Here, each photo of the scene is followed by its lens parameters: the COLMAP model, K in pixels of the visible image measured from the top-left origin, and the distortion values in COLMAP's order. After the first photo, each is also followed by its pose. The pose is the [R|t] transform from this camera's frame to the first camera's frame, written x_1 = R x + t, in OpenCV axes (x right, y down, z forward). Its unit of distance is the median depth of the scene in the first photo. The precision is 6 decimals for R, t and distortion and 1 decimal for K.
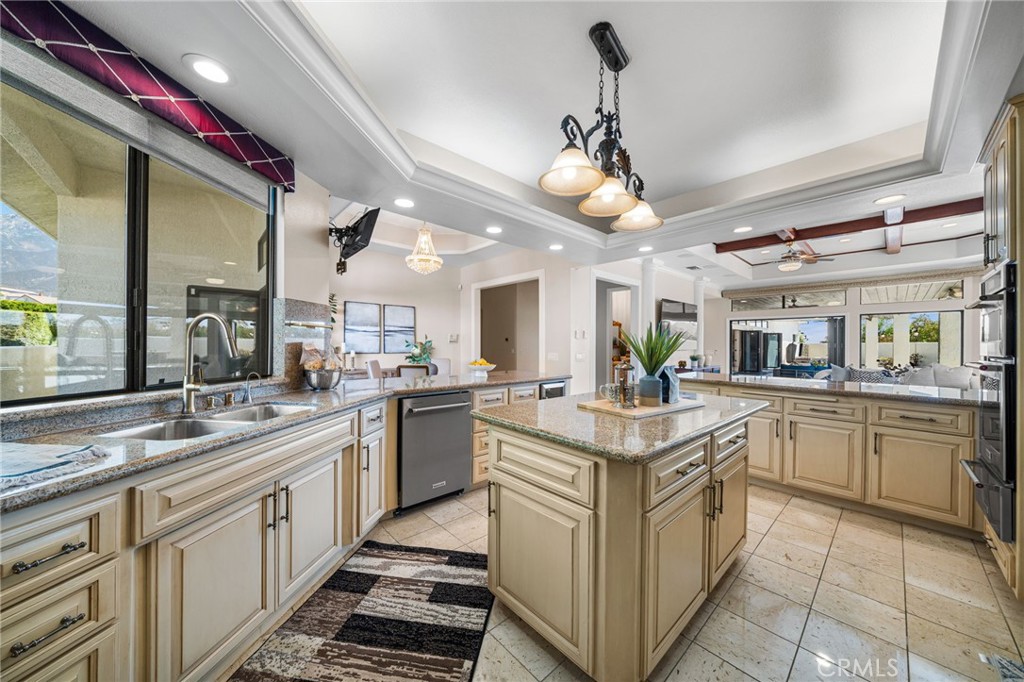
lens RADIAL K [[350.6, 0, 514.3], [0, 350.6, 343.7], [0, 0, 1]] dist [-0.003096, -0.000100]
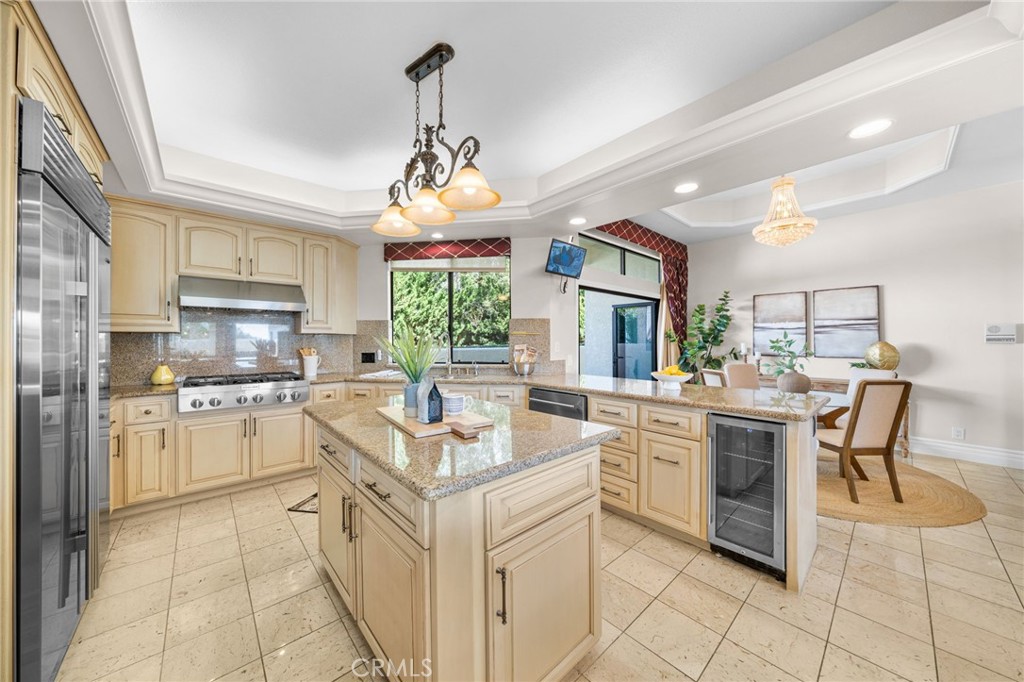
lens RADIAL K [[350.6, 0, 517.1], [0, 350.6, 338.8], [0, 0, 1]] dist [-0.003096, -0.000100]
pose [[-0.006096, -0.006314, -0.999961, 0.407736], [0.002423, 0.999977, -0.006329, -0.007692], [0.999978, -0.002462, -0.006080, 0.397602]]
